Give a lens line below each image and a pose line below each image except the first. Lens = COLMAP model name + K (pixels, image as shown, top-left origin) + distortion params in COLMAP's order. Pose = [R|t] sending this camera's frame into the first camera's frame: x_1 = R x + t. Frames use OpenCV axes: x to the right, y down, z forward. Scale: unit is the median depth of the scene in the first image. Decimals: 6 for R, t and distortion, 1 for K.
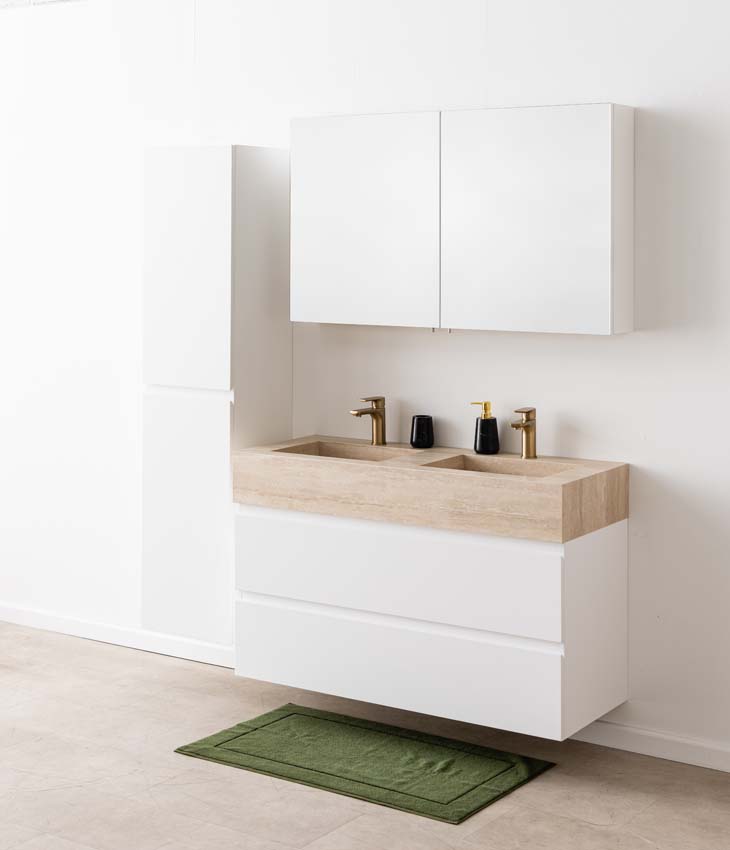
lens RADIAL K [[1500.3, 0, 366.5], [0, 1500.3, 419.3], [0, 0, 1]] dist [0.060144, 0.000000]
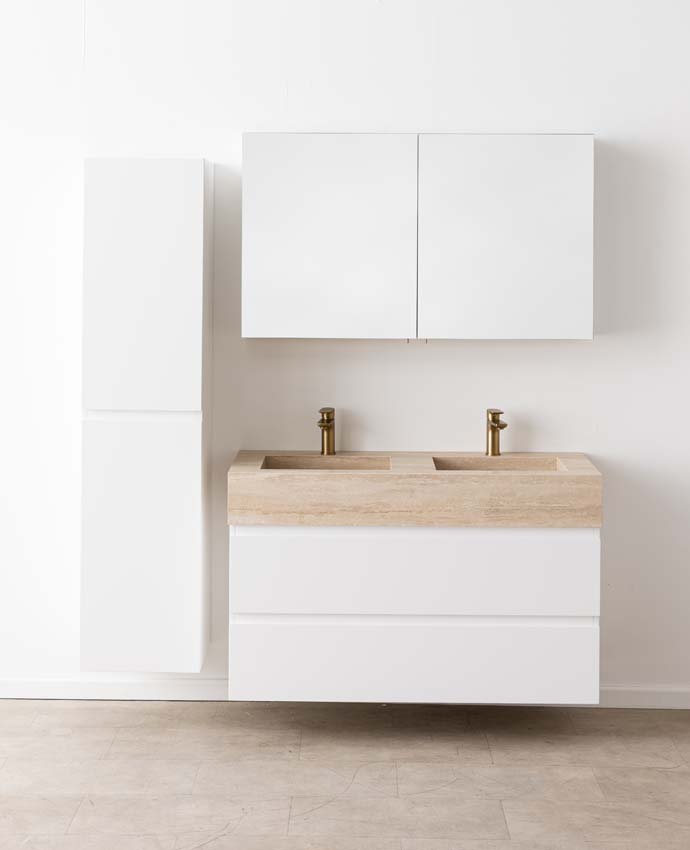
lens RADIAL K [[1521.3, 0, 317.0], [0, 1521.3, 407.1], [0, 0, 1]] dist [0.096663, 0.000000]
pose [[0.846134, -0.062470, 0.529296, -0.602257], [0.063337, 0.997855, 0.016521, -0.036501], [-0.529193, 0.019545, 0.848276, 0.133229]]
